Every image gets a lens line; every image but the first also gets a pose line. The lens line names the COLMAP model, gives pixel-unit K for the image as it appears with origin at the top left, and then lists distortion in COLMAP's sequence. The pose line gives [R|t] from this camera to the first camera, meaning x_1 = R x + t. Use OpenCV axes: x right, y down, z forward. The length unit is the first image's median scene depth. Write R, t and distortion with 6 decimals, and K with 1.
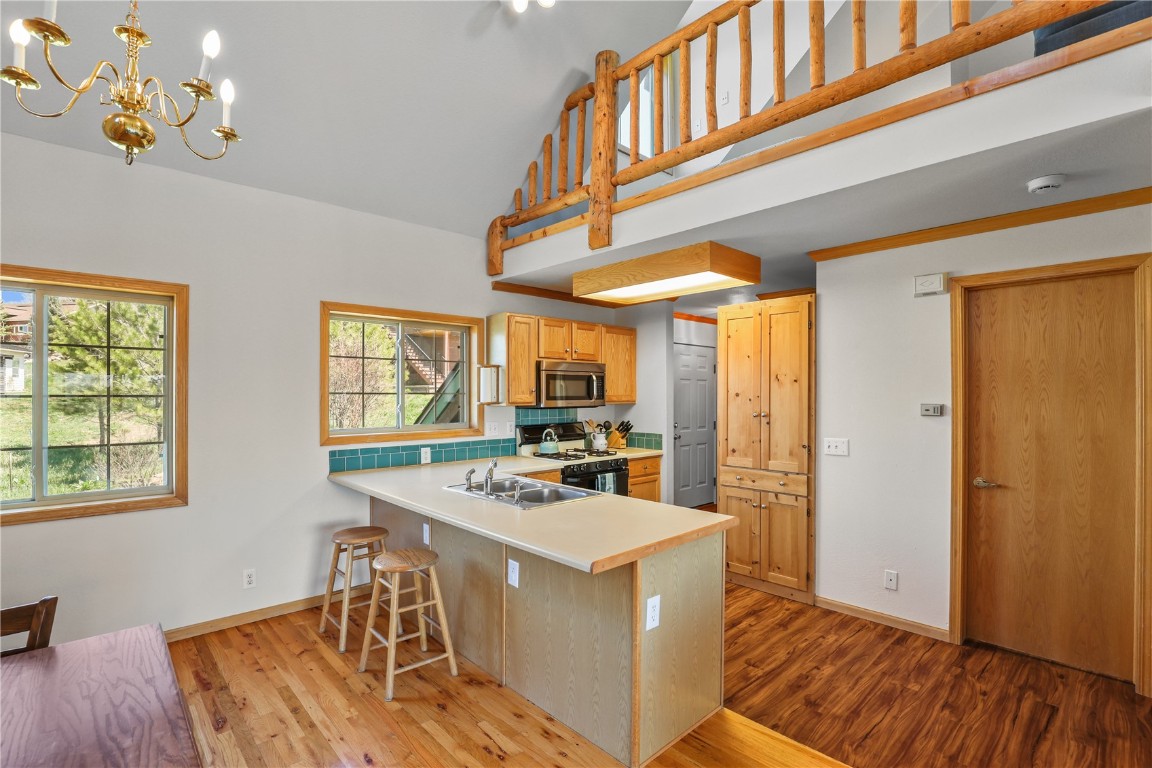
lens RADIAL K [[528.5, 0, 561.7], [0, 528.5, 399.4], [0, 0, 1]] dist [0.002385, -0.002014]
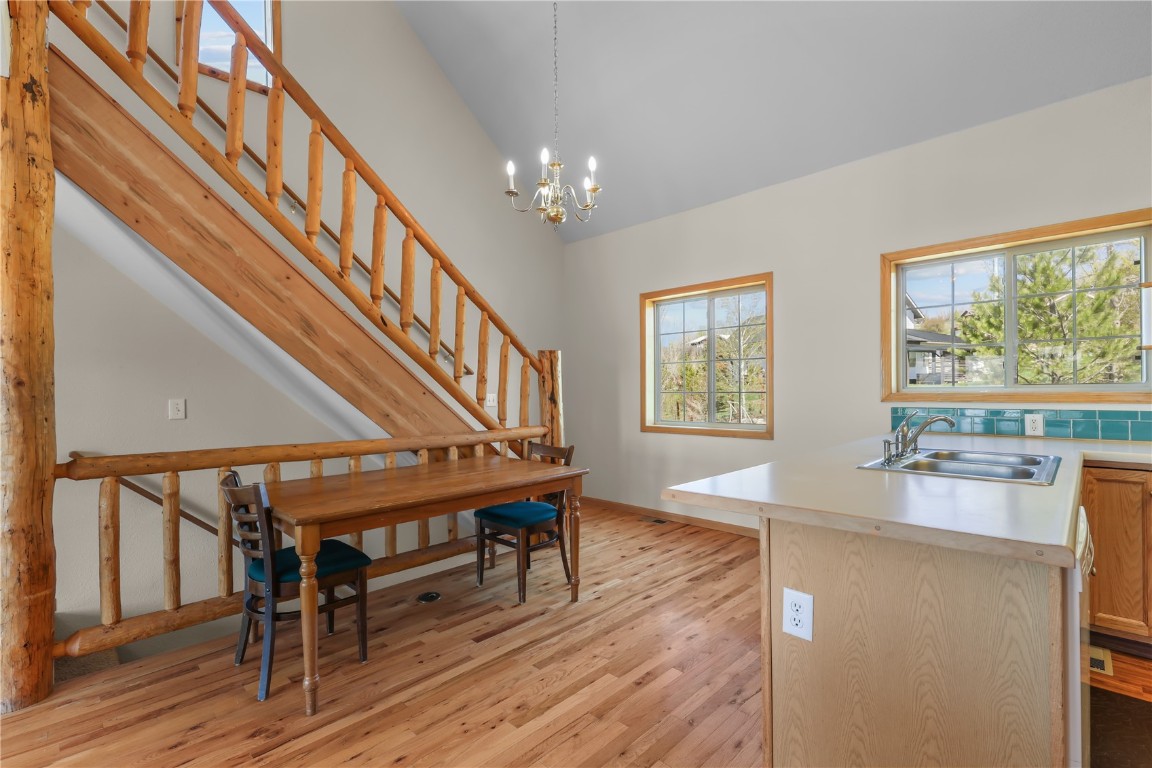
lens RADIAL K [[528.5, 0, 595.7], [0, 528.5, 387.5], [0, 0, 1]] dist [0.002385, -0.002014]
pose [[0.064462, -0.008838, -0.997881, 0.726511], [0.002020, 0.999960, -0.008726, 0.102598], [0.997918, -0.001454, 0.064477, 0.607646]]
